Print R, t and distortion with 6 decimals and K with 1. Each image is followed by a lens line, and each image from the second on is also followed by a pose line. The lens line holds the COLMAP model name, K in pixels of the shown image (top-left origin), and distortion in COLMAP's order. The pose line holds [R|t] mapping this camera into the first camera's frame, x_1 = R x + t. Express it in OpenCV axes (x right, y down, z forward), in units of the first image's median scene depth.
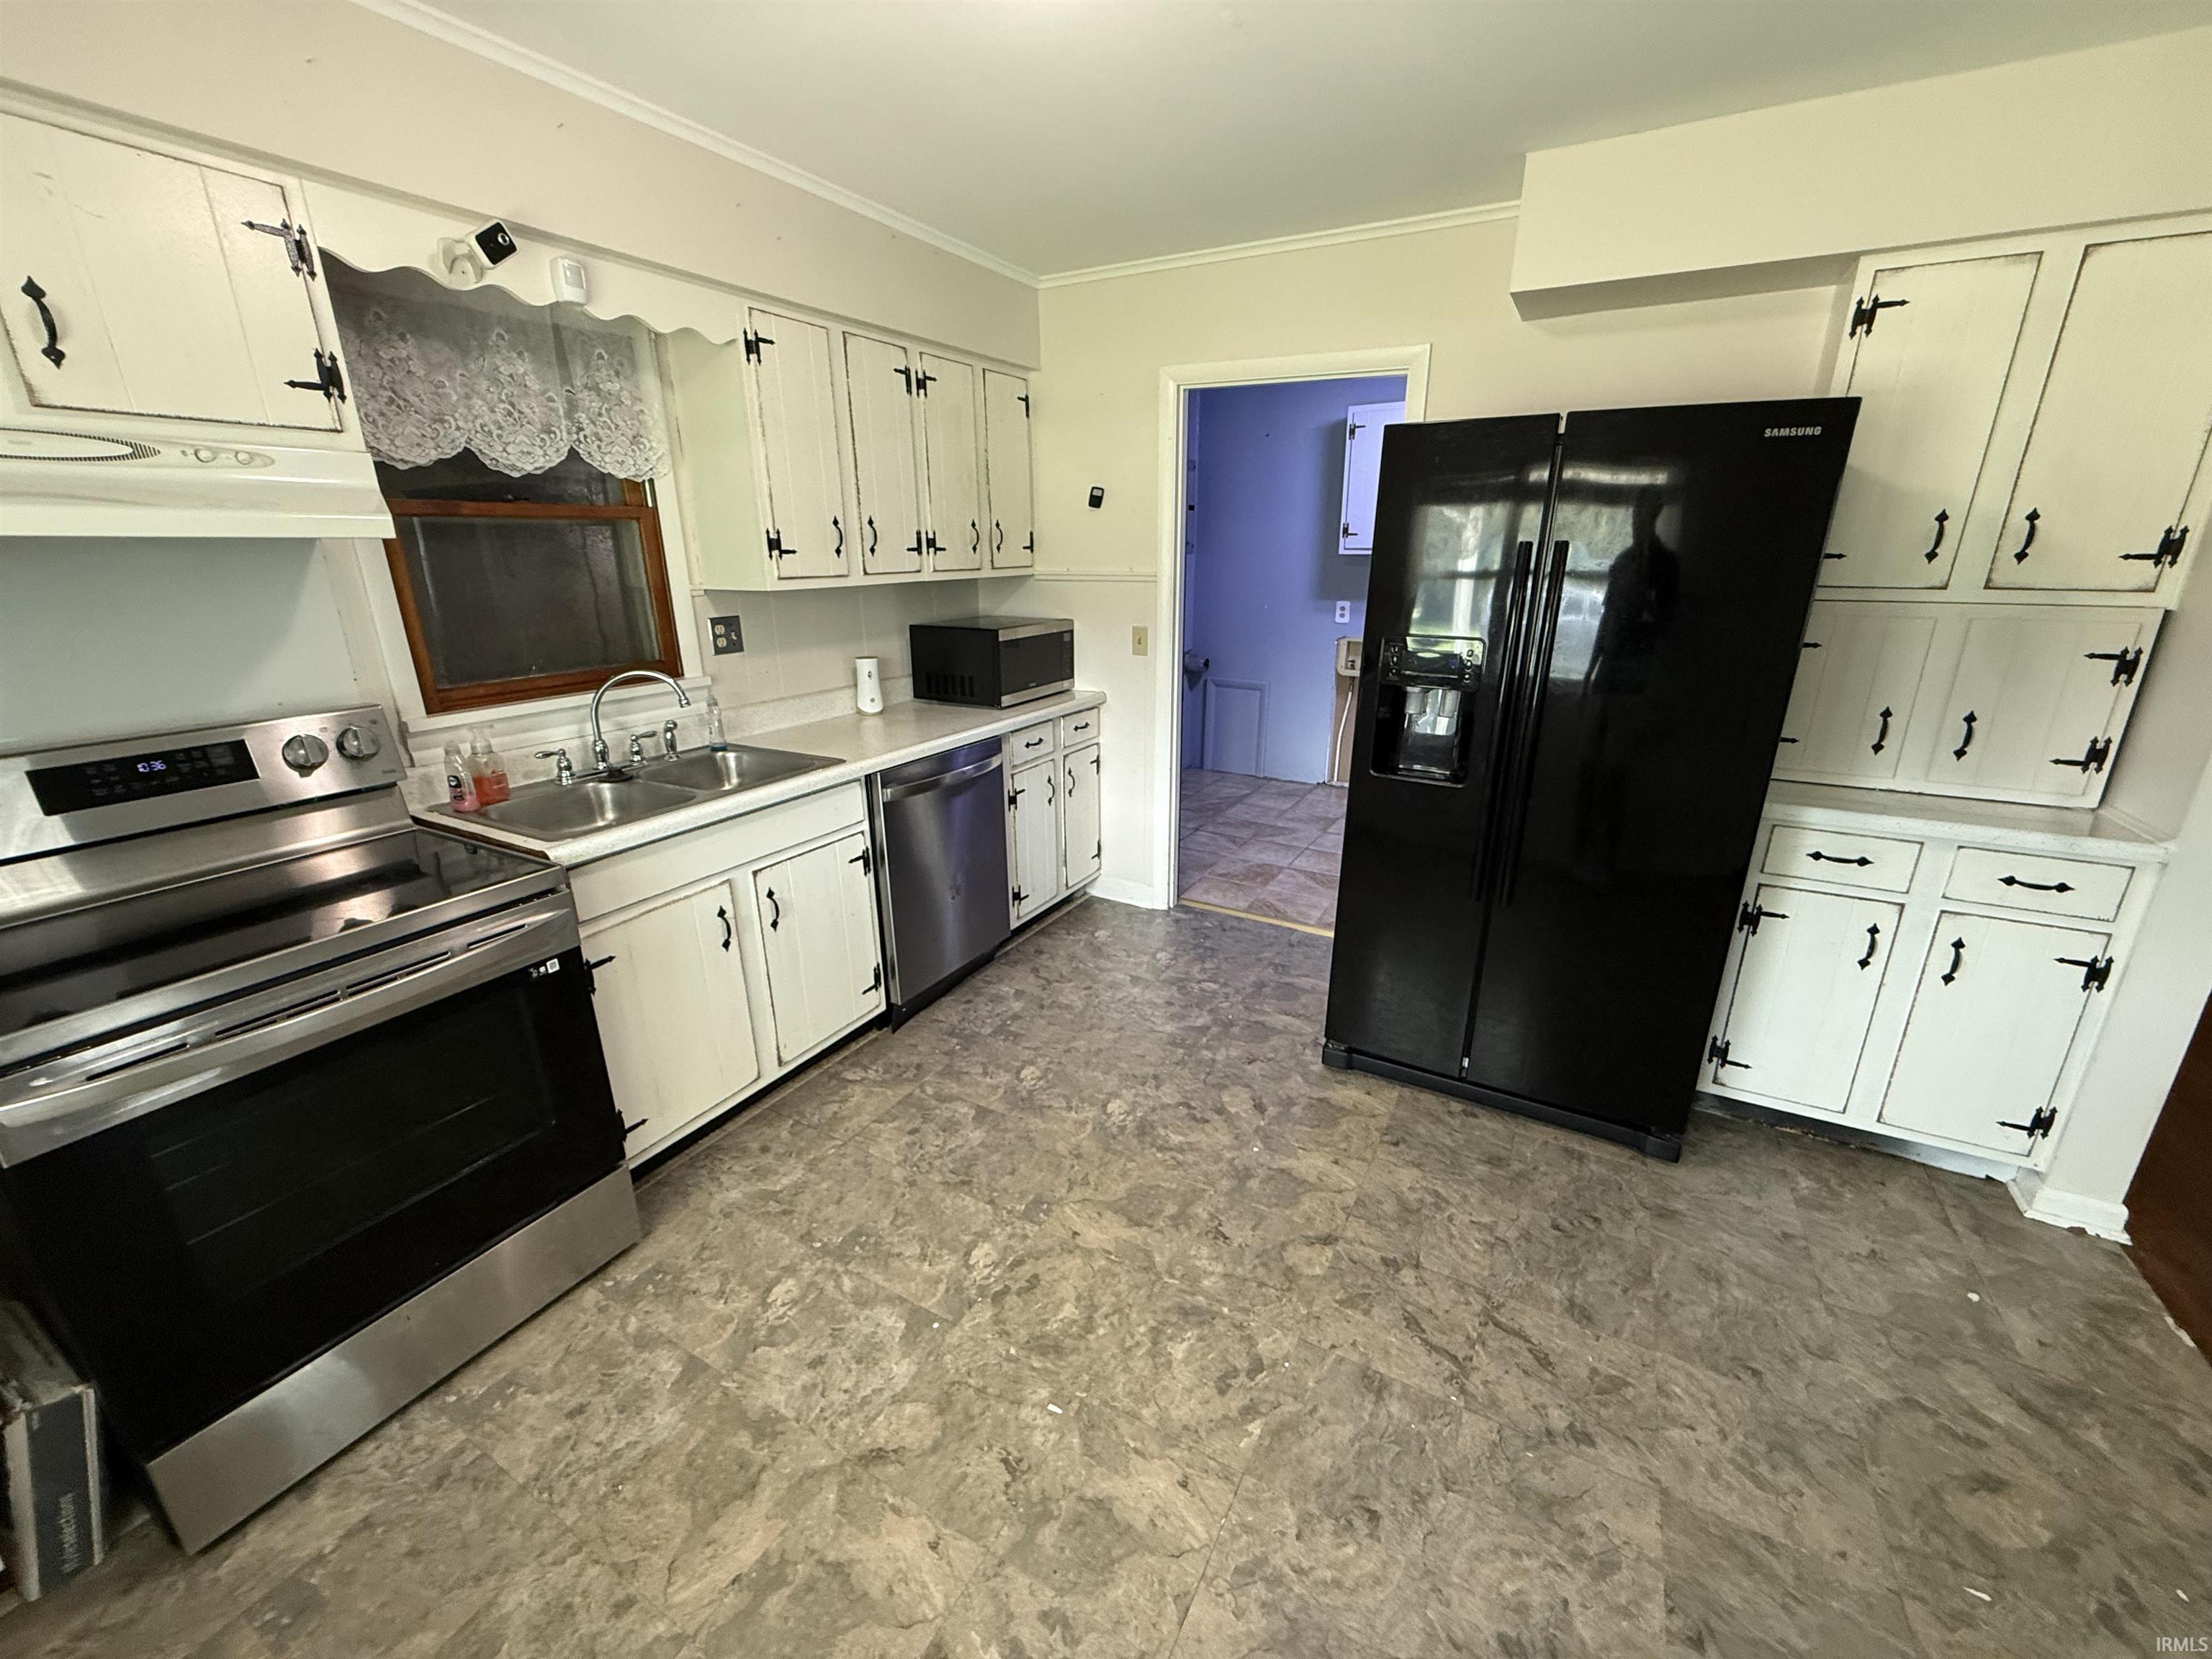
lens RADIAL K [[881.2, 0, 1101.8], [0, 881.2, 825.4], [0, 0, 1]] dist [-0.001072, 0.000242]
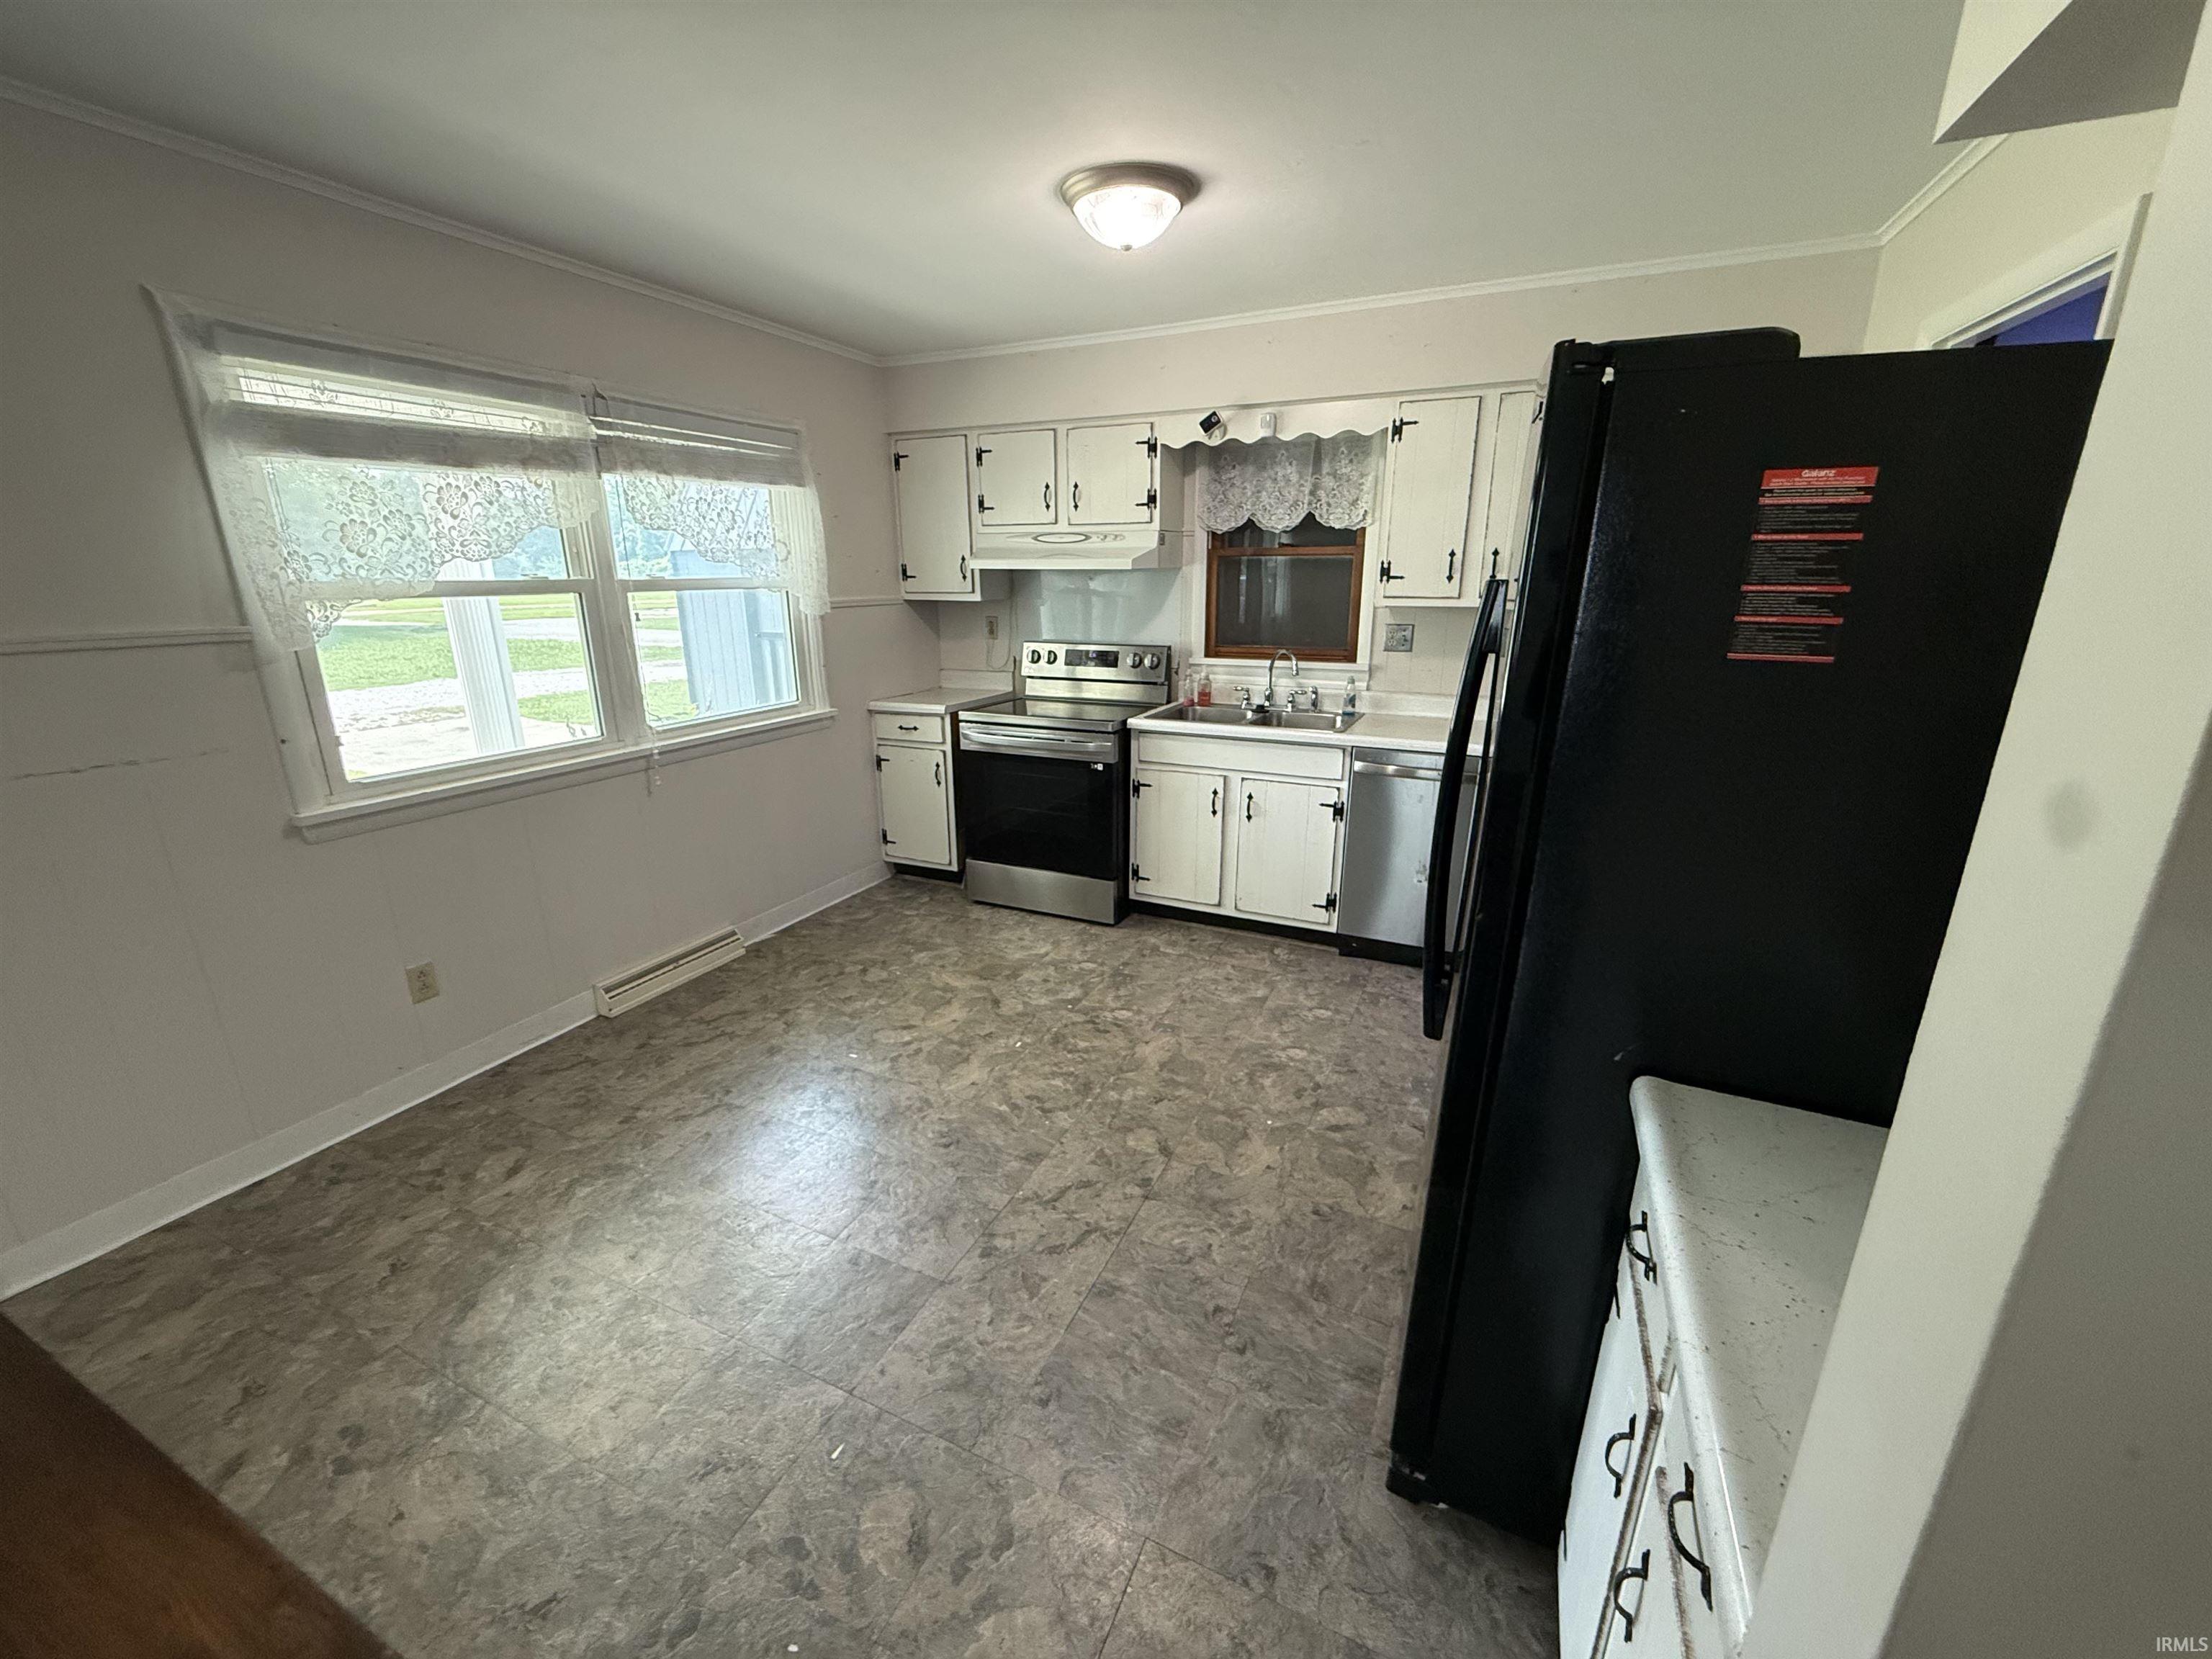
lens RADIAL K [[881.2, 0, 1101.8], [0, 881.2, 825.4], [0, 0, 1]] dist [-0.001072, 0.000242]
pose [[0.074844, 0.284608, -0.955718, 1.133813], [-0.299357, 0.920613, 0.250711, -0.191939], [0.951201, 0.267337, 0.154102, 0.545364]]
